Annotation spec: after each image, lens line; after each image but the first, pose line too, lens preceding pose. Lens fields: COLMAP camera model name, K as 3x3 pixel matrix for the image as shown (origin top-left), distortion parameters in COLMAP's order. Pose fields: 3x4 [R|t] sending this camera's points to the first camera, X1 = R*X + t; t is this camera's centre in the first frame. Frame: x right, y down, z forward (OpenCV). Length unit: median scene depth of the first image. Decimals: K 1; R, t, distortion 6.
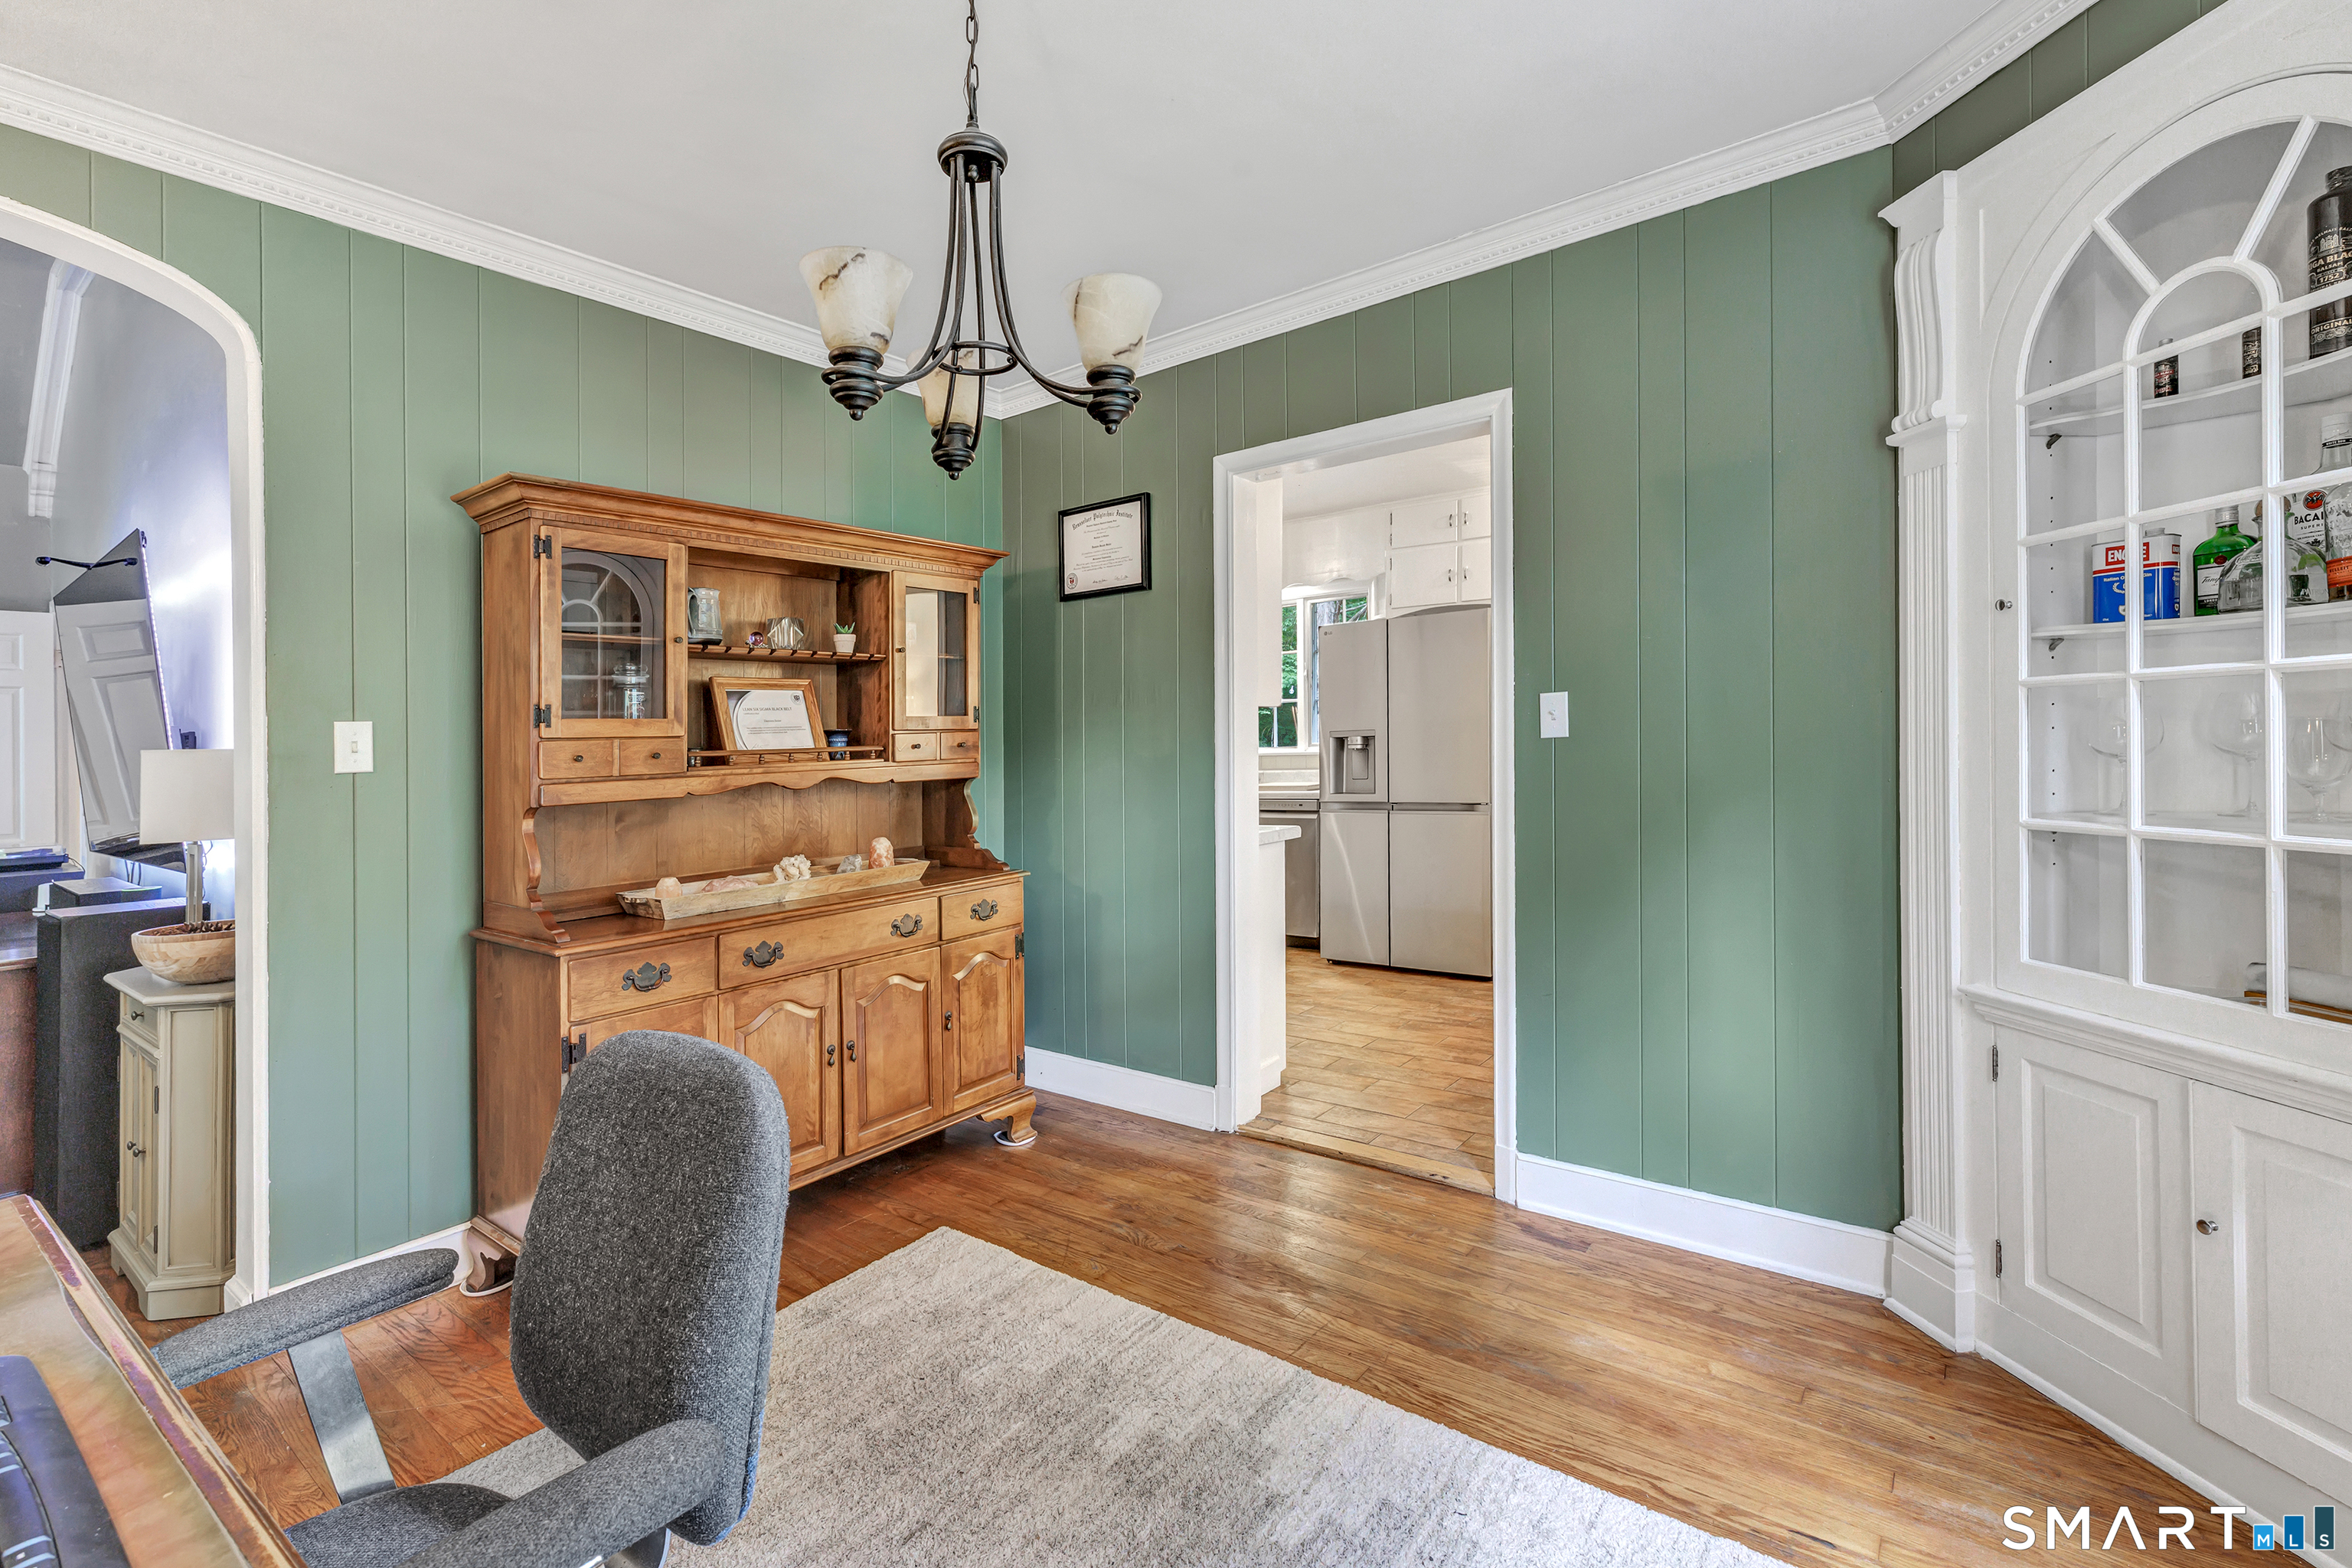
lens RADIAL K [[1046.7, 0, 1181.7], [0, 1046.7, 729.0], [0, 0, 1]] dist [-0.001648, -0.000360]
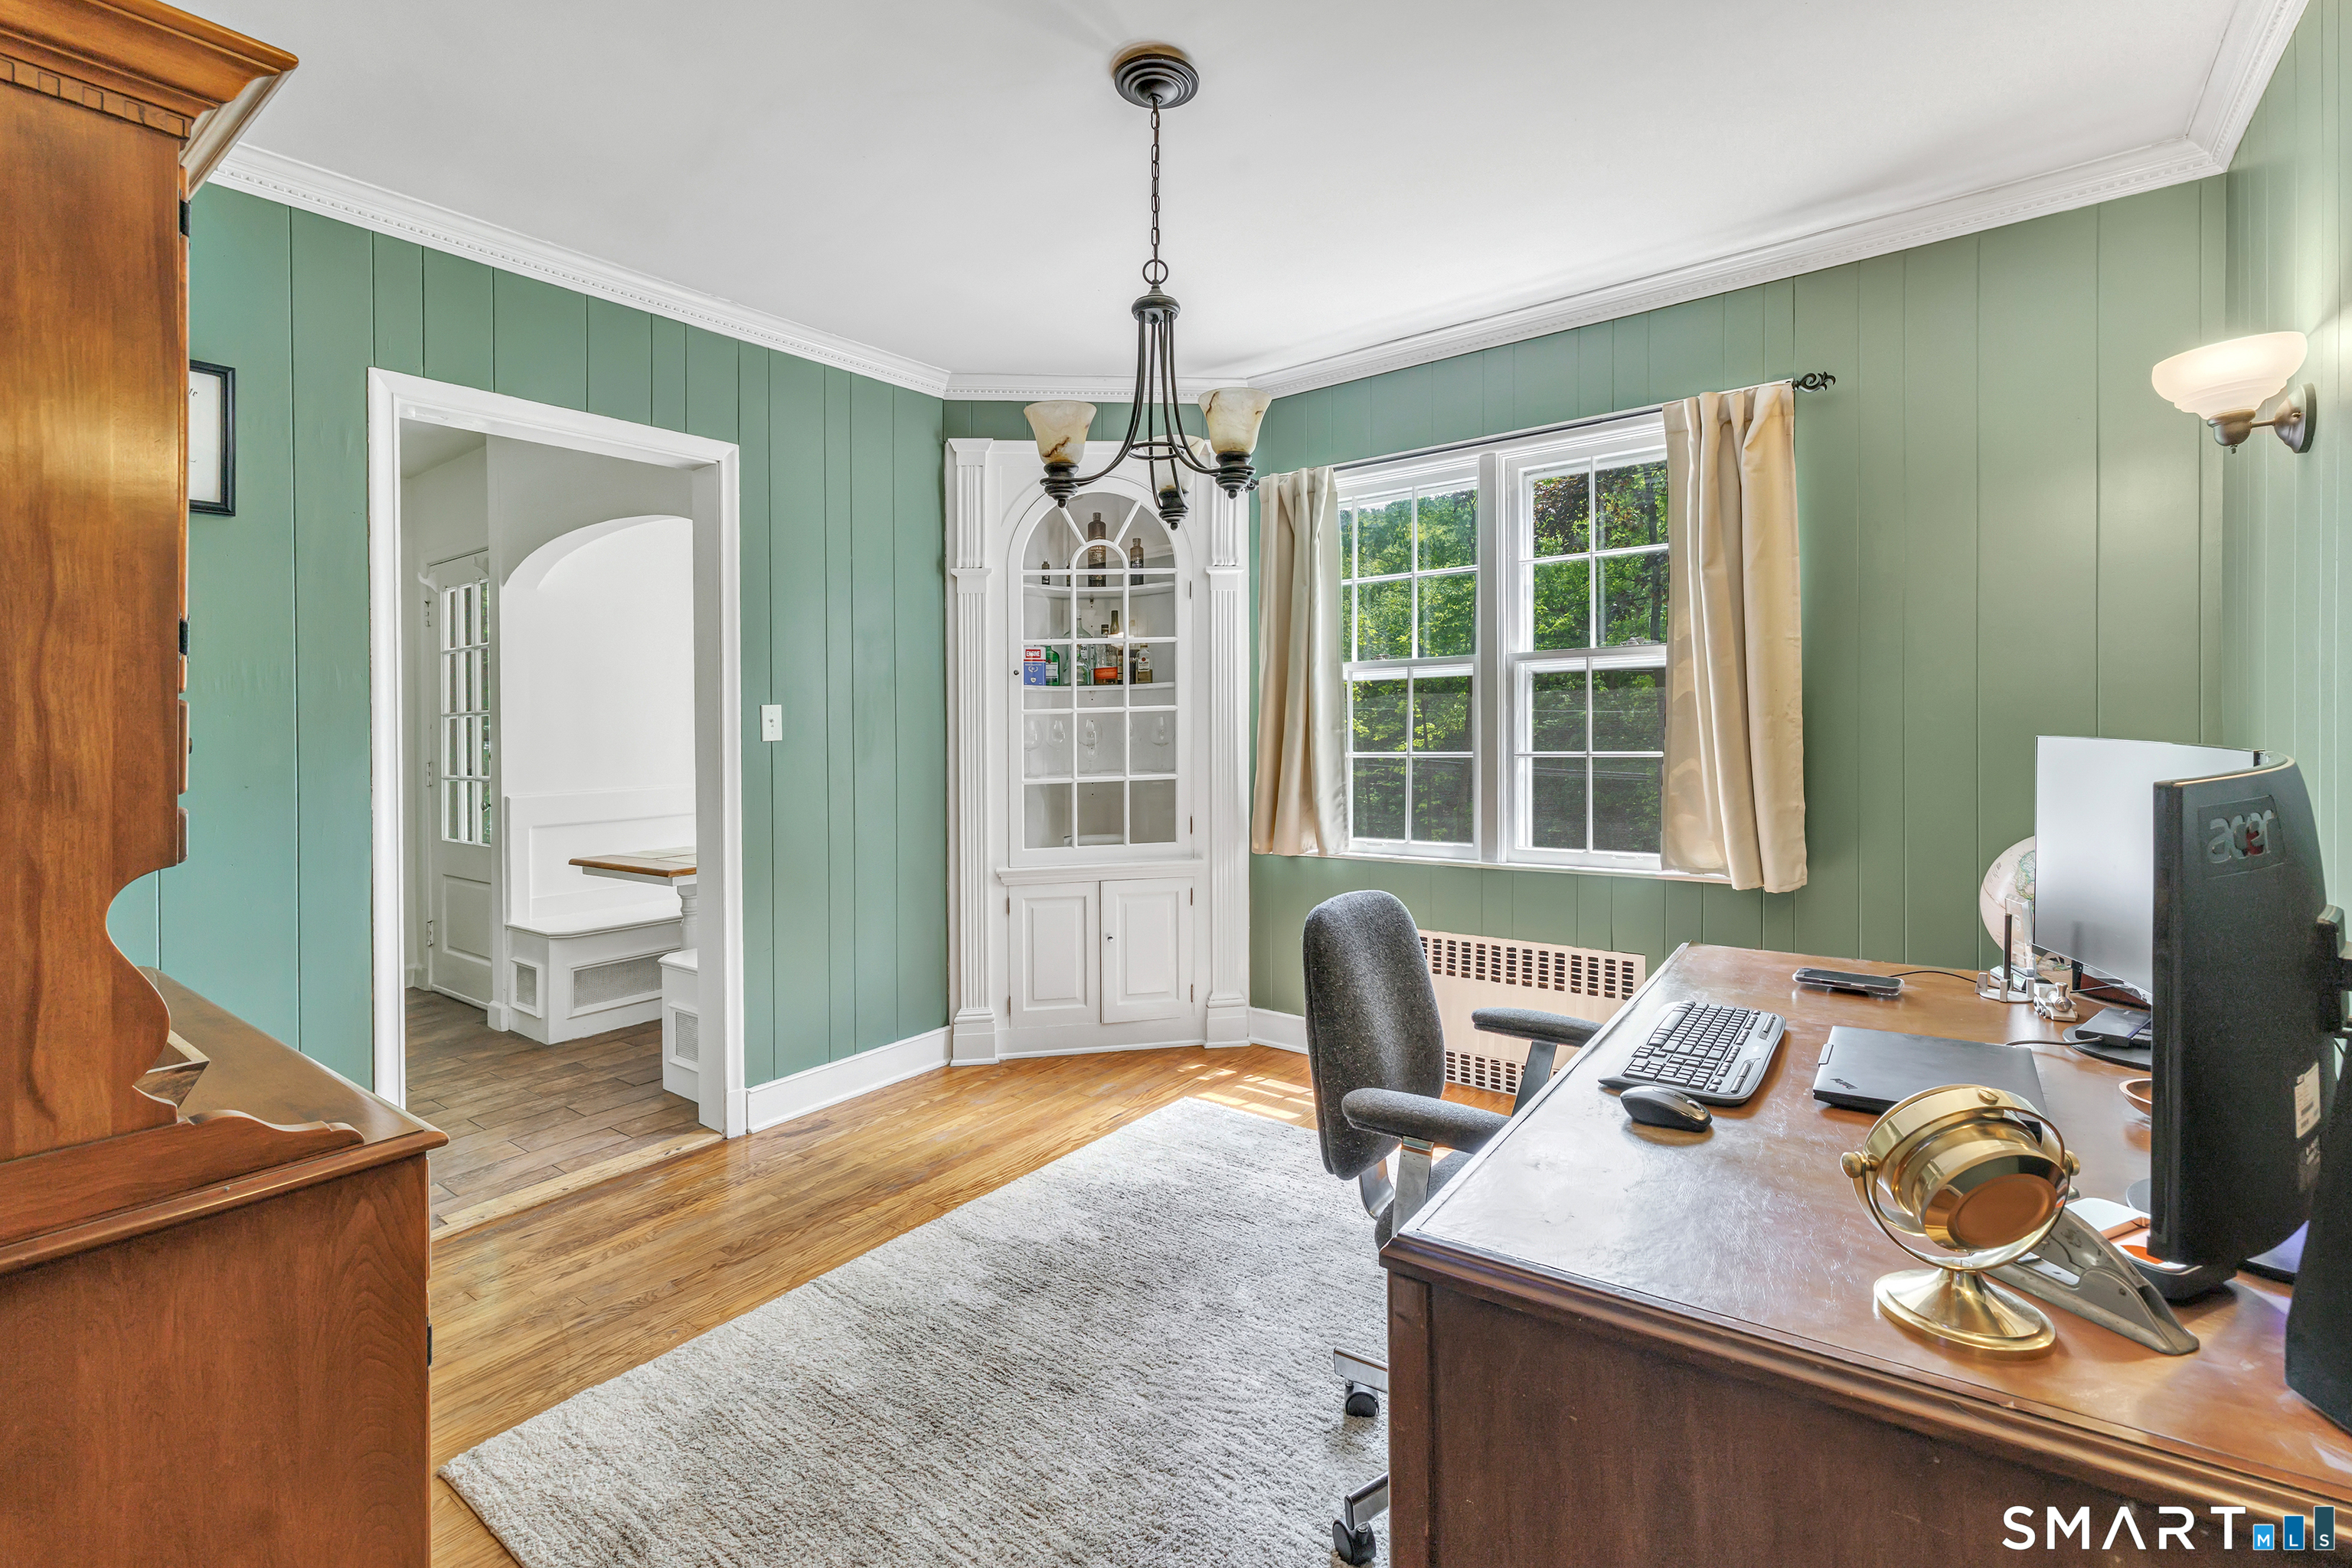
lens RADIAL K [[1044.9, 0, 1155.0], [0, 1044.9, 767.1], [0, 0, 1]] dist [-0.000933, 0.000085]
pose [[0.001523, -0.011743, 0.999930, -1.131186], [0.011602, 0.999864, 0.011725, 0.038784], [-0.999932, 0.011584, 0.001659, 0.694247]]
